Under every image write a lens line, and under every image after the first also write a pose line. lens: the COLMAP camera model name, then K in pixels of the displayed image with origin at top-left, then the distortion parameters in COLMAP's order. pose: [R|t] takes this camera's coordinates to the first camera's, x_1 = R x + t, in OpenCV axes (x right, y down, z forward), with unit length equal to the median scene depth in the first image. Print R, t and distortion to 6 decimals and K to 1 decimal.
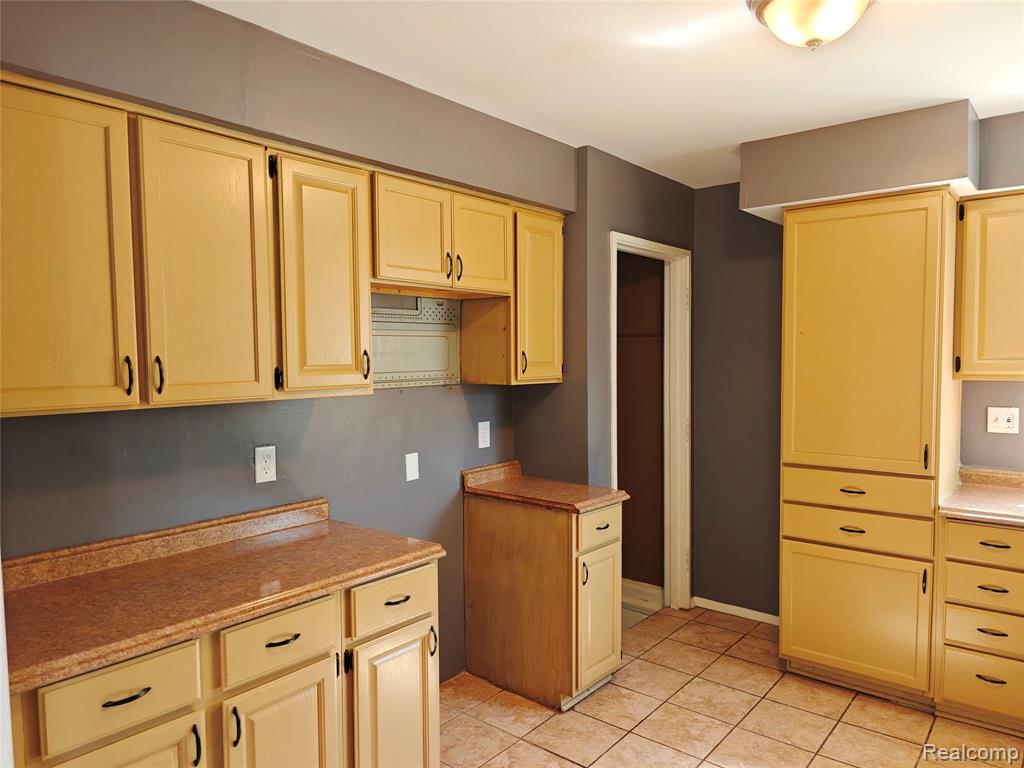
lens RADIAL K [[719.6, 0, 517.2], [0, 719.6, 386.2], [0, 0, 1]] dist [0.015706, -0.008789]
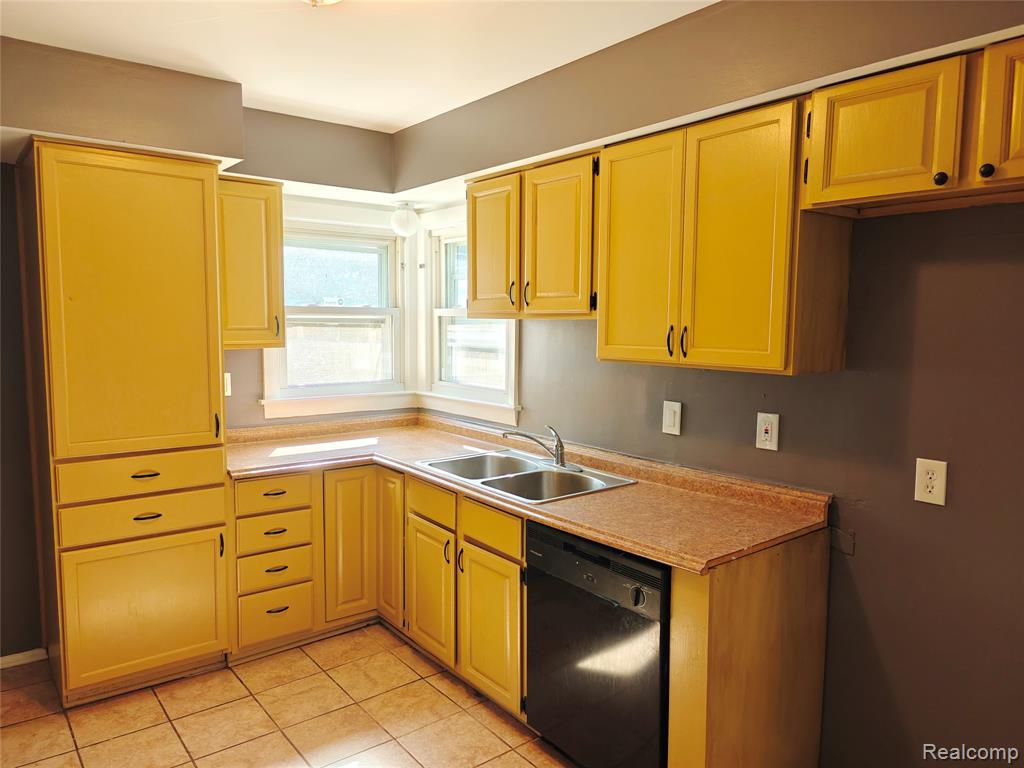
lens RADIAL K [[719.6, 0, 517.2], [0, 719.6, 386.2], [0, 0, 1]] dist [0.015706, -0.008789]
pose [[0.230004, -0.082193, 0.969713, -0.317301], [0.039869, 0.996386, 0.074998, -0.017231], [-0.972373, 0.021411, 0.232450, 0.337660]]
